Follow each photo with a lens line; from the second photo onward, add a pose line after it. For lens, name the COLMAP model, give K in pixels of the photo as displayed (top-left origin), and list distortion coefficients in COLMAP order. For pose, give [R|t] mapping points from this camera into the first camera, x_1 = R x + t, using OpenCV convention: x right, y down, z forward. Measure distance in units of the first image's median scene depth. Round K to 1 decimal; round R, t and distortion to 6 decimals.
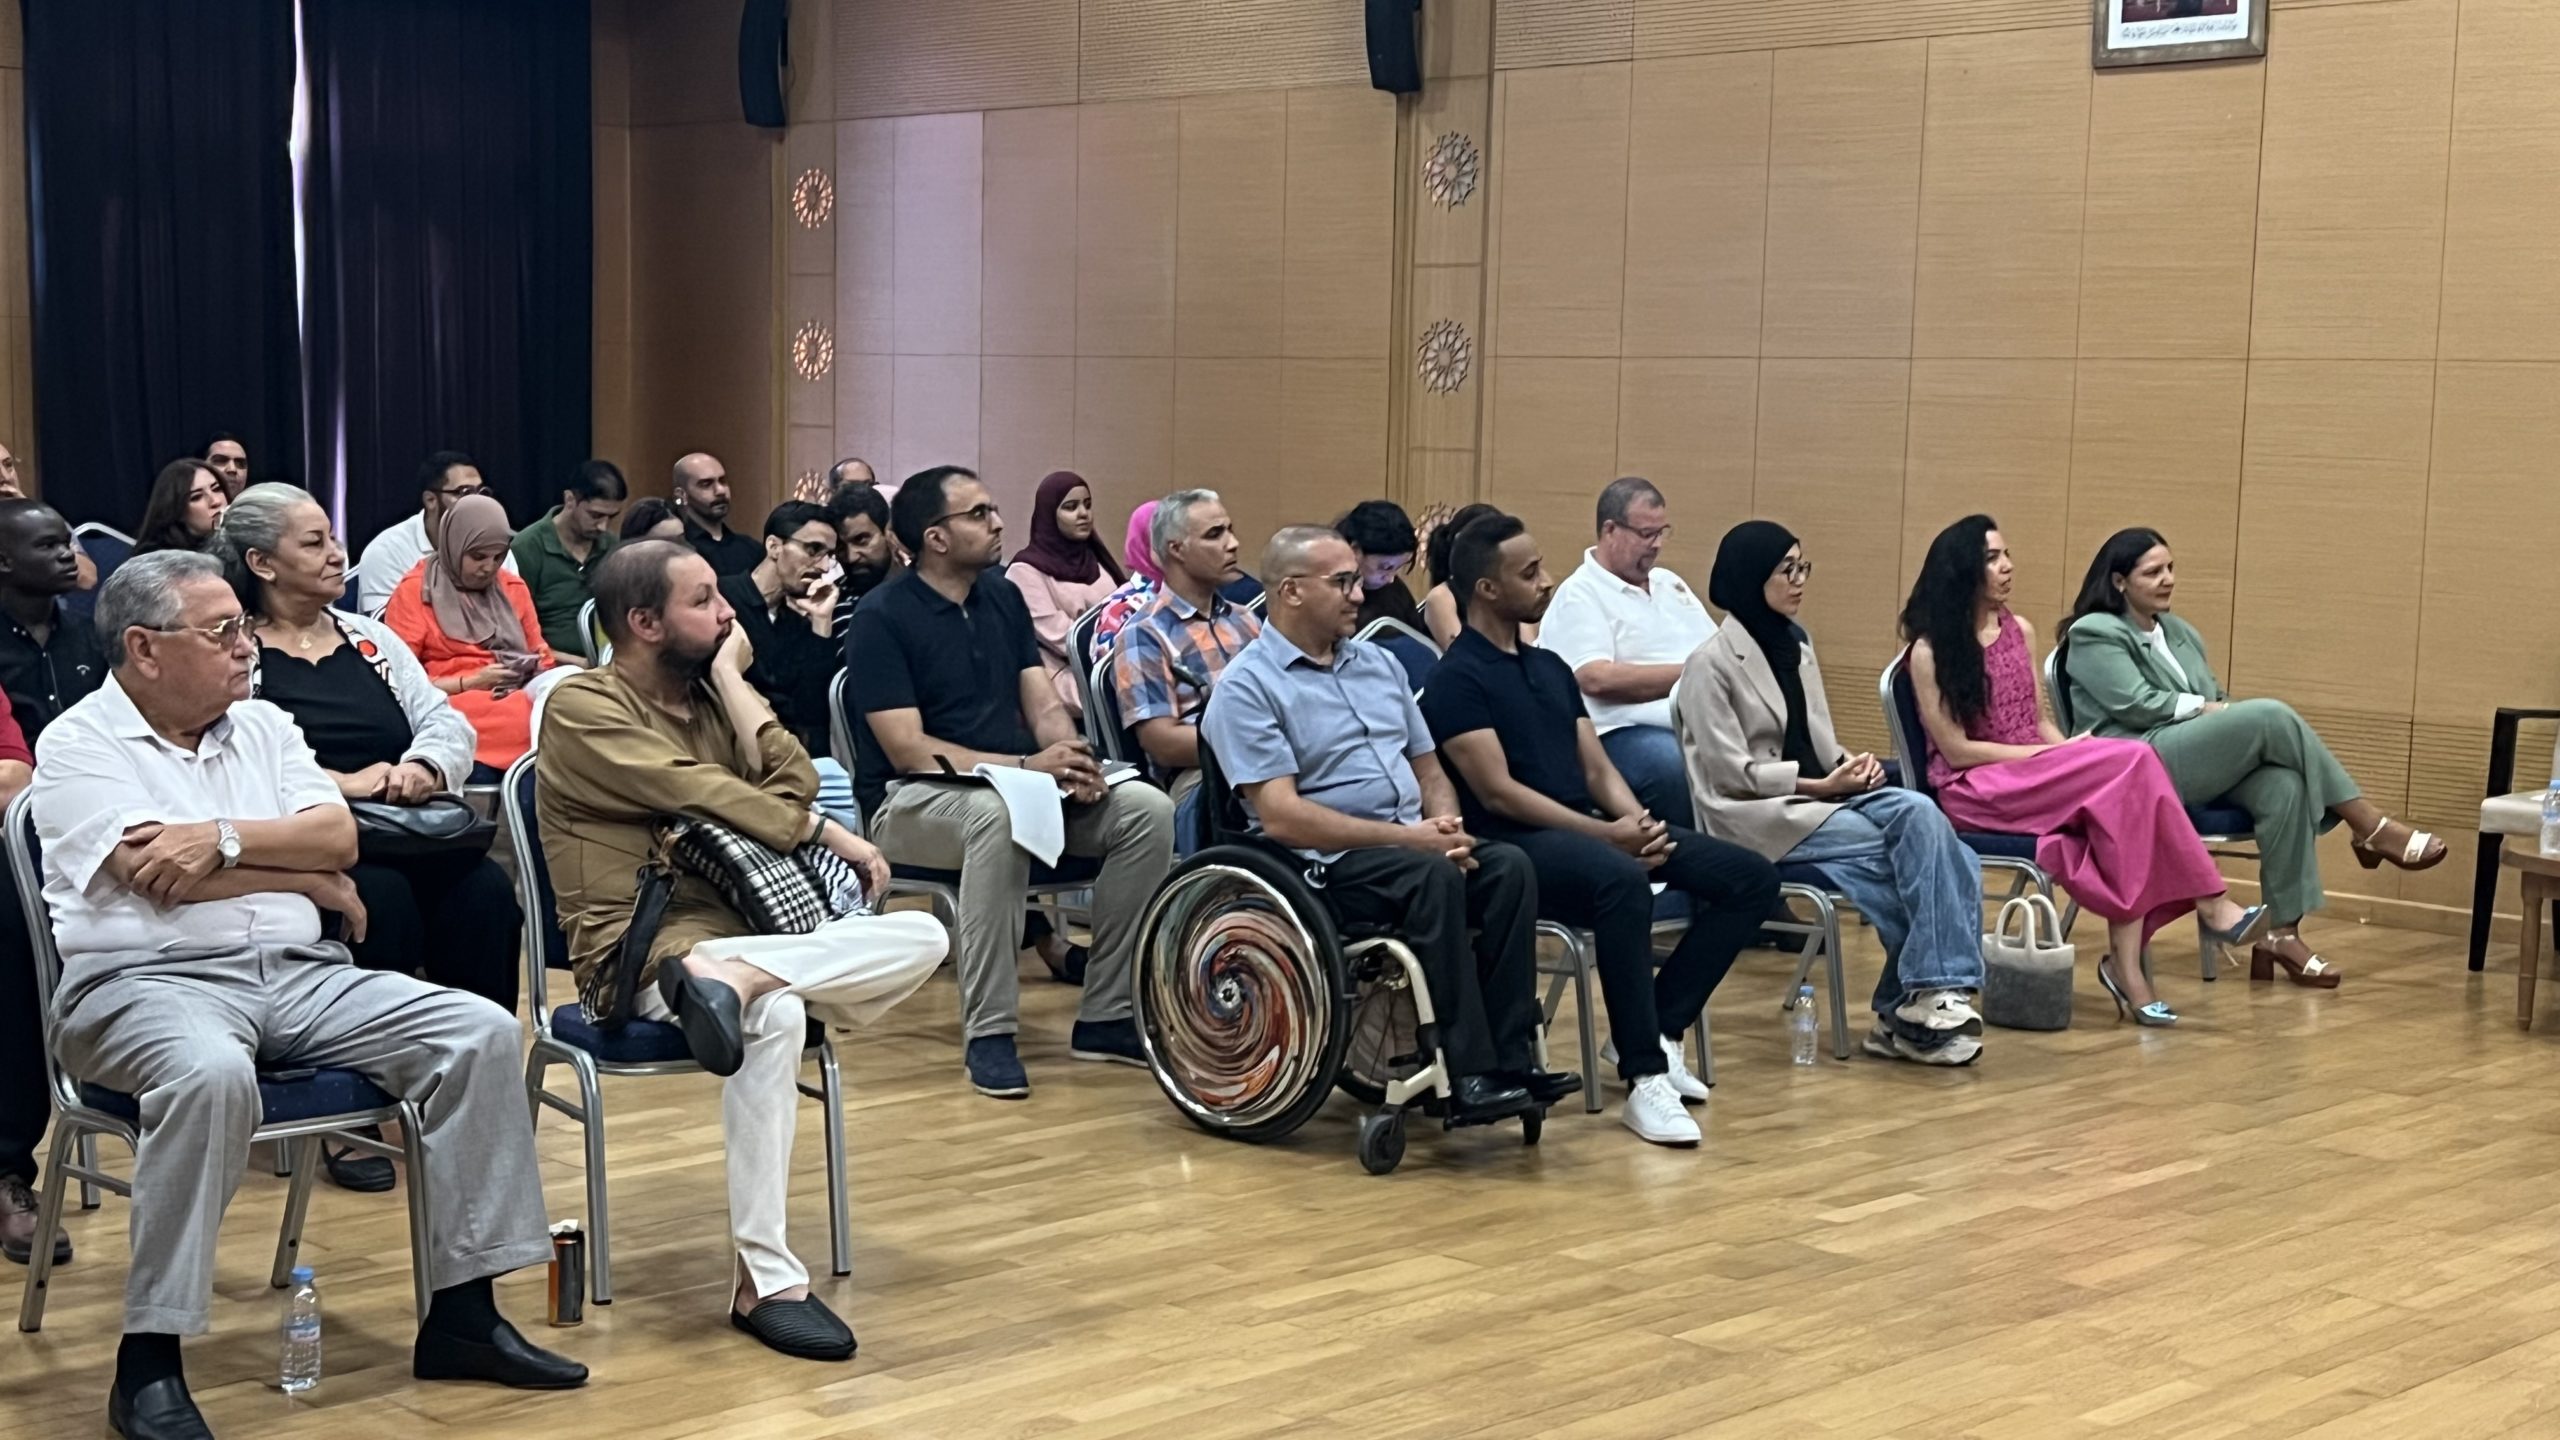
lens RADIAL K [[3246.2, 0, 1280.0], [0, 3246.2, 720.0], [0, 0, 1]] dist [0.226737, -0.665925]
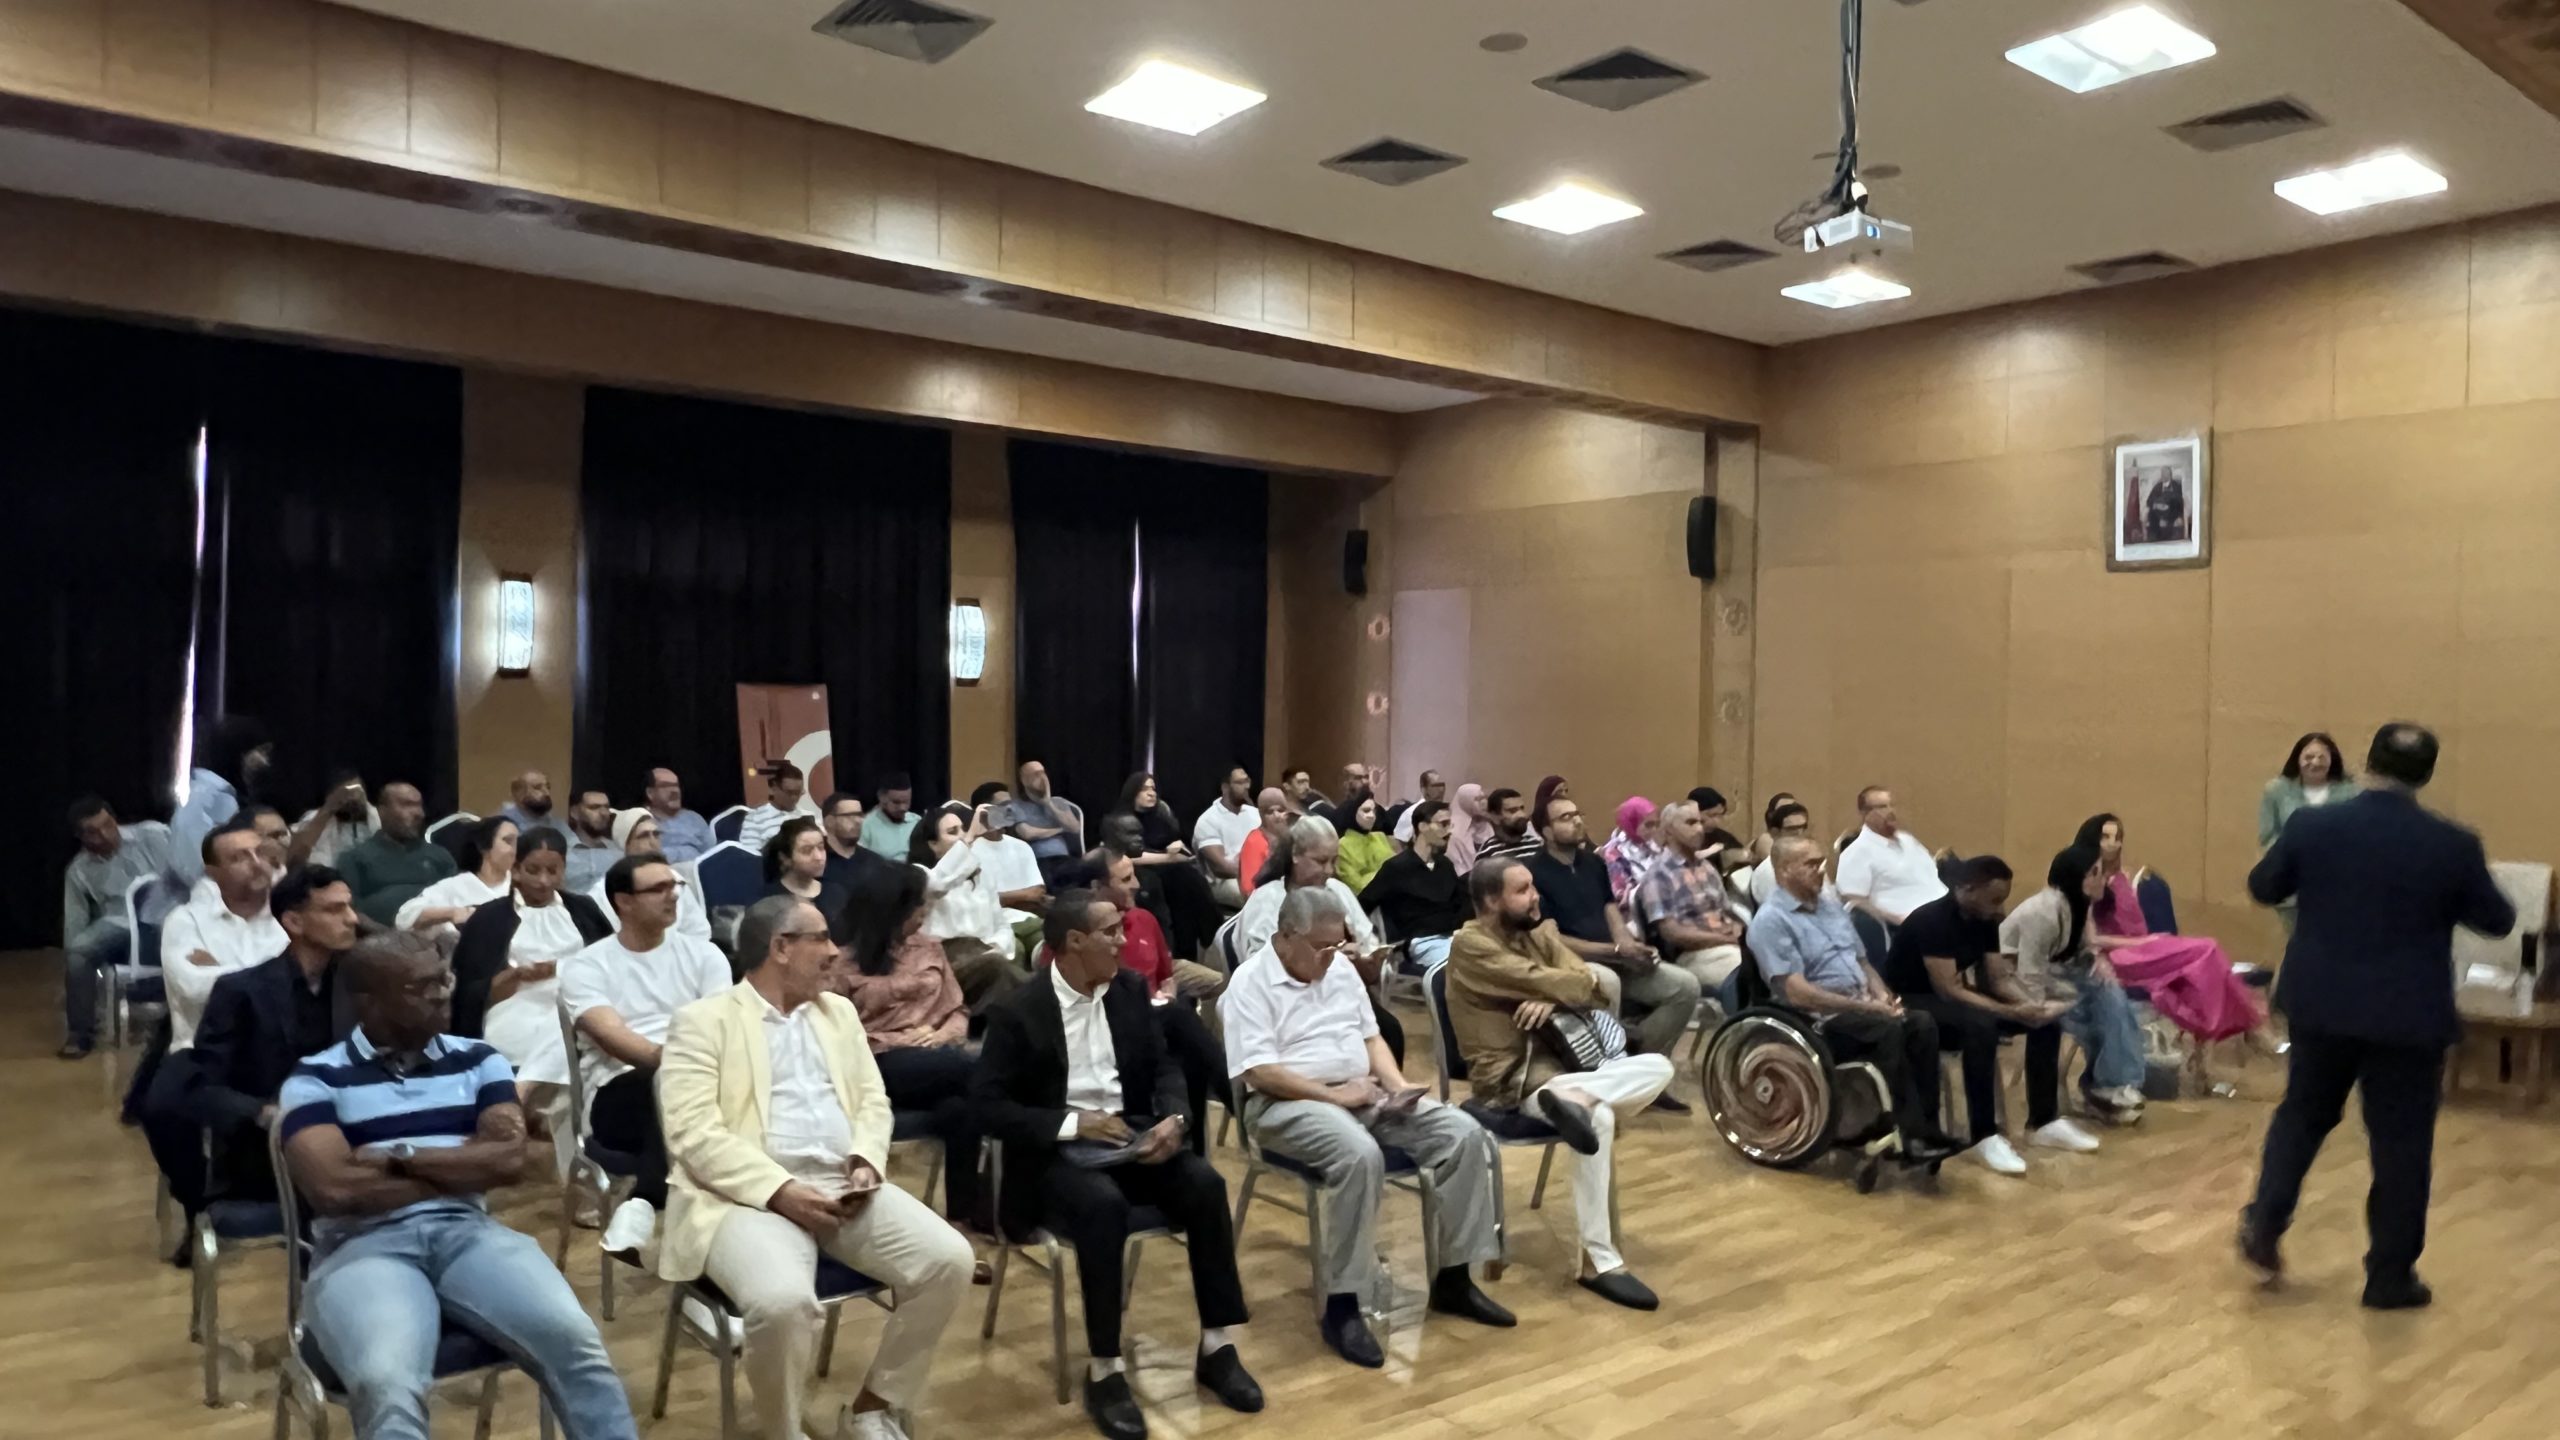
lens RADIAL K [[1622.8, 0, 1277.8], [0, 1622.8, 689.2], [0, 0, 1]] dist [0.000052, -0.001316]
pose [[0.991511, -0.008052, -0.129774, -0.171540], [-0.005144, 0.994870, -0.101026, -0.047918], [0.129922, 0.100836, 0.986384, 0.021721]]
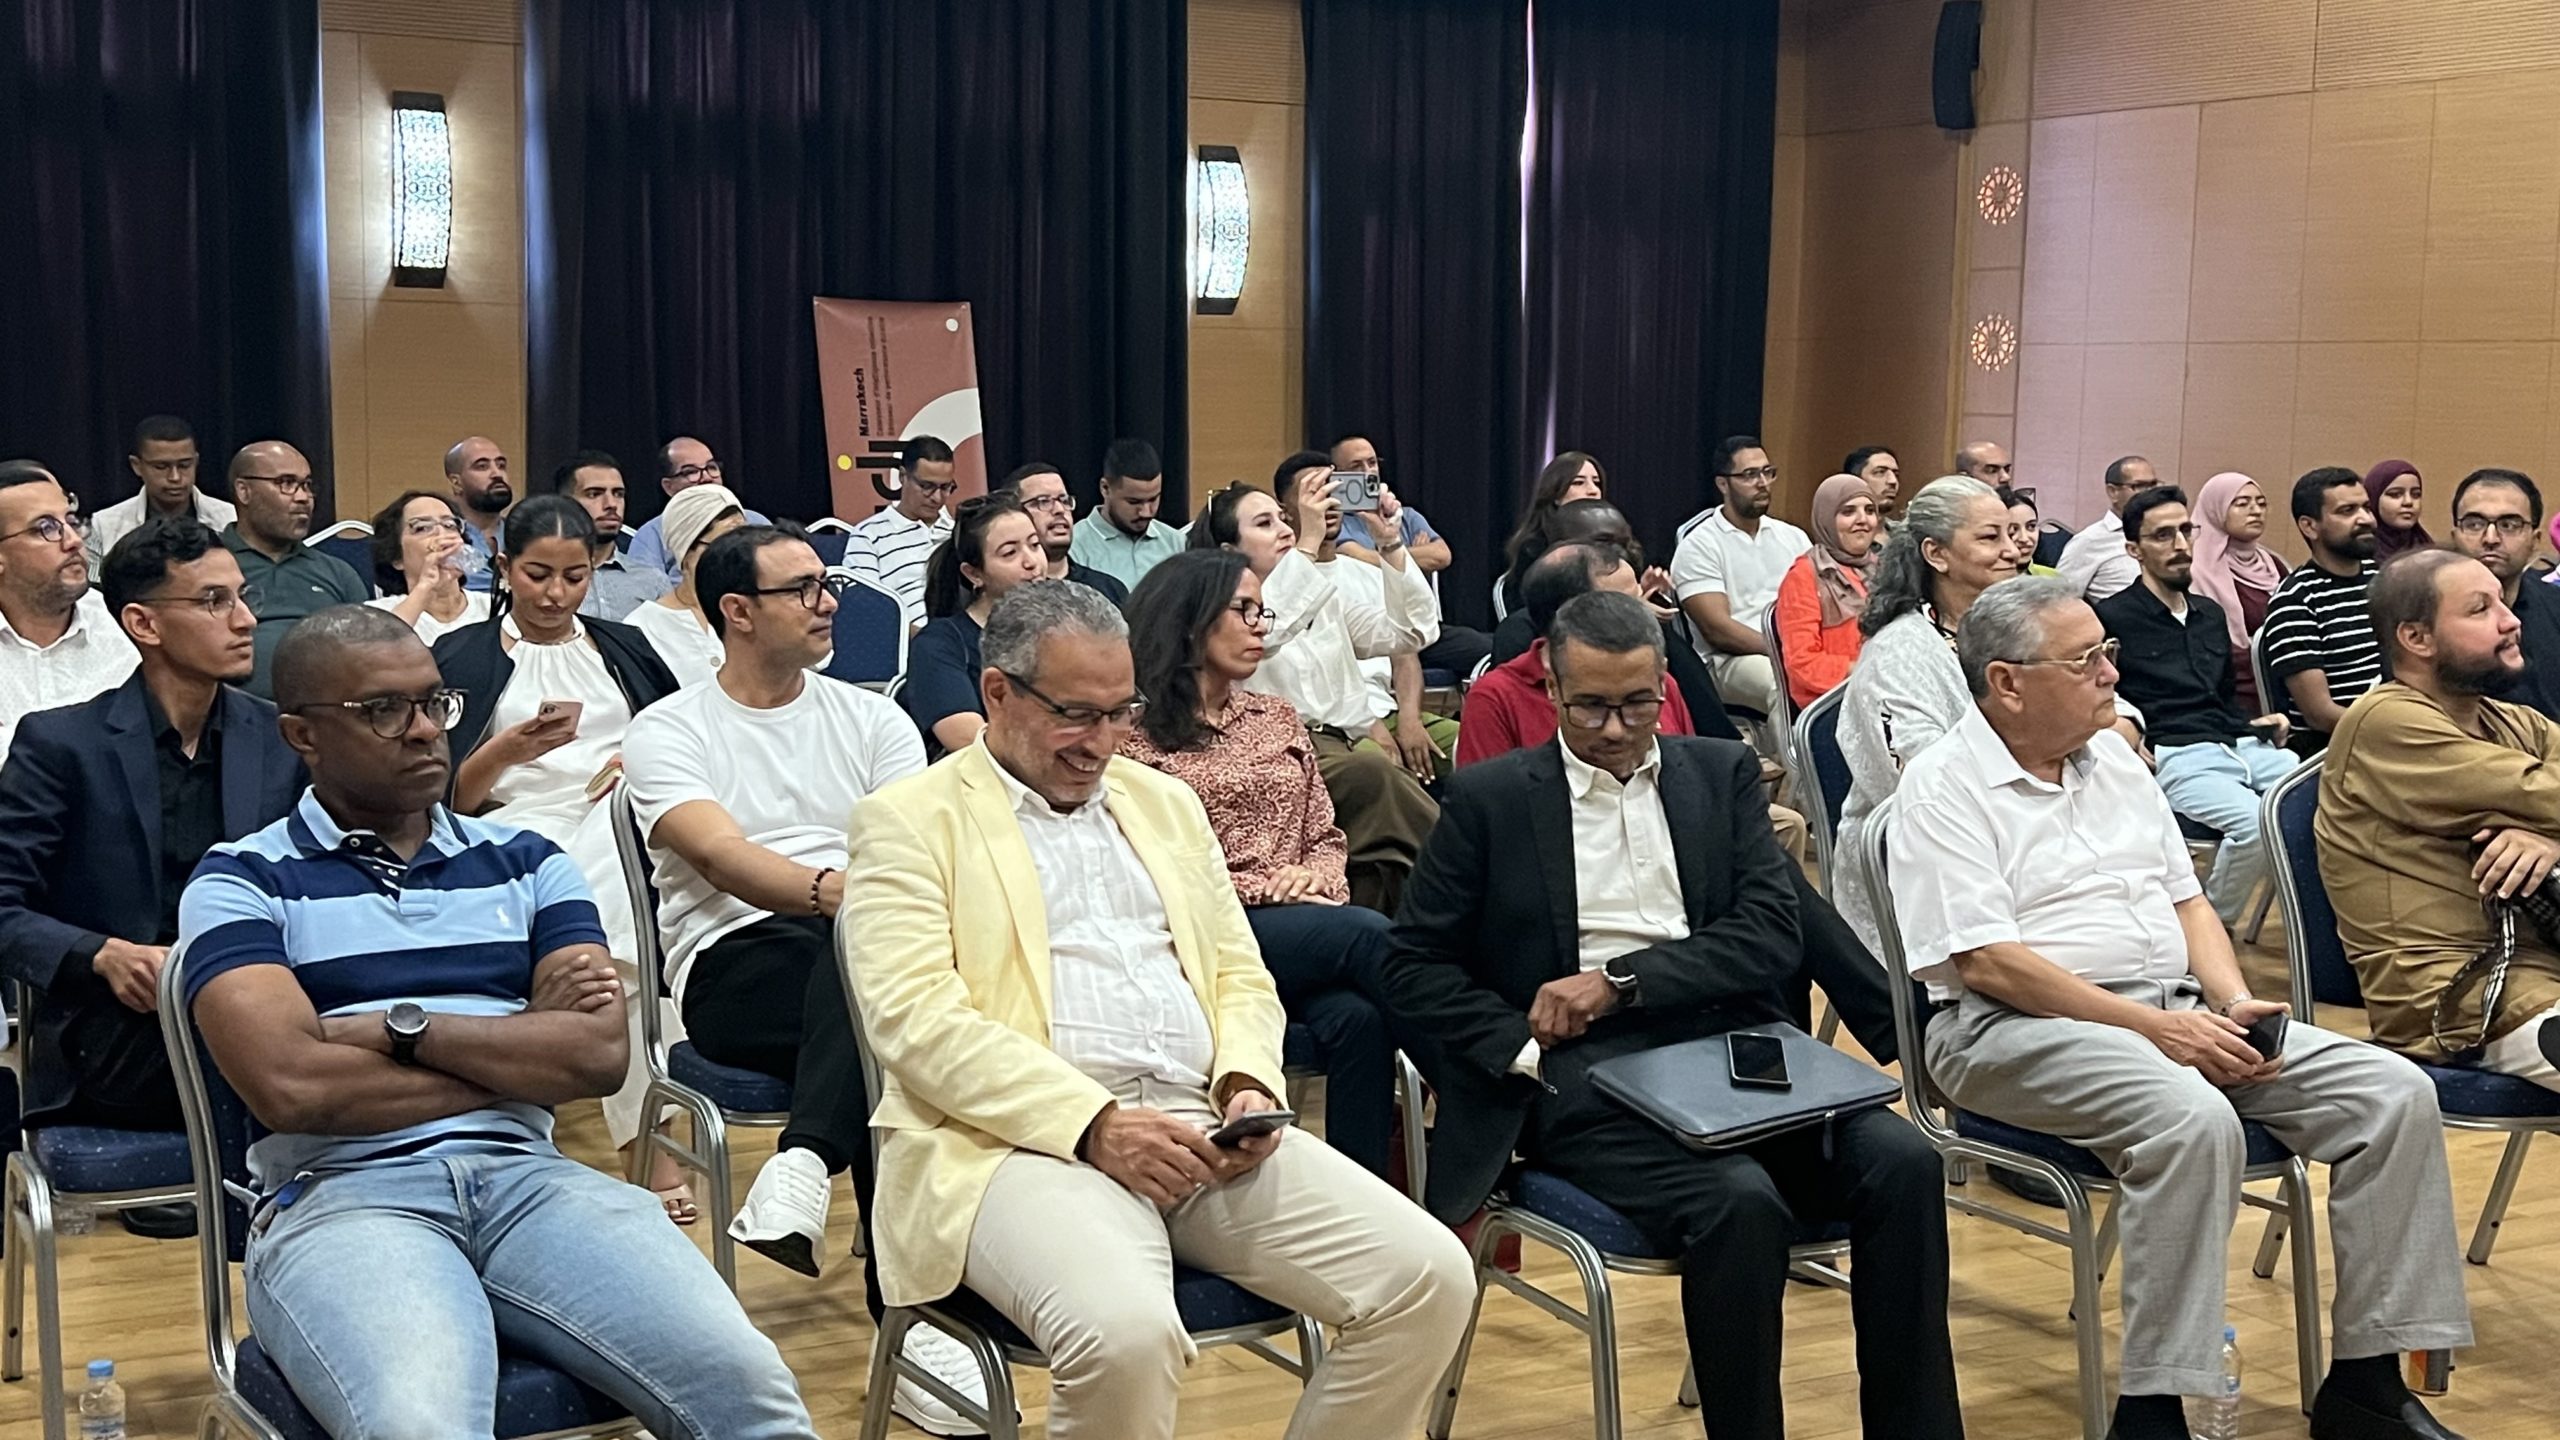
lens RADIAL K [[2935.8, 0, 1277.5], [0, 2935.8, 652.1], [0, 0, 1]] dist [0.242105, -0.783073]
pose [[0.963033, 0.013303, -0.269053, -0.246579], [-0.015584, 0.999858, -0.006345, -0.012138], [0.268931, 0.010303, 0.963104, 0.074196]]
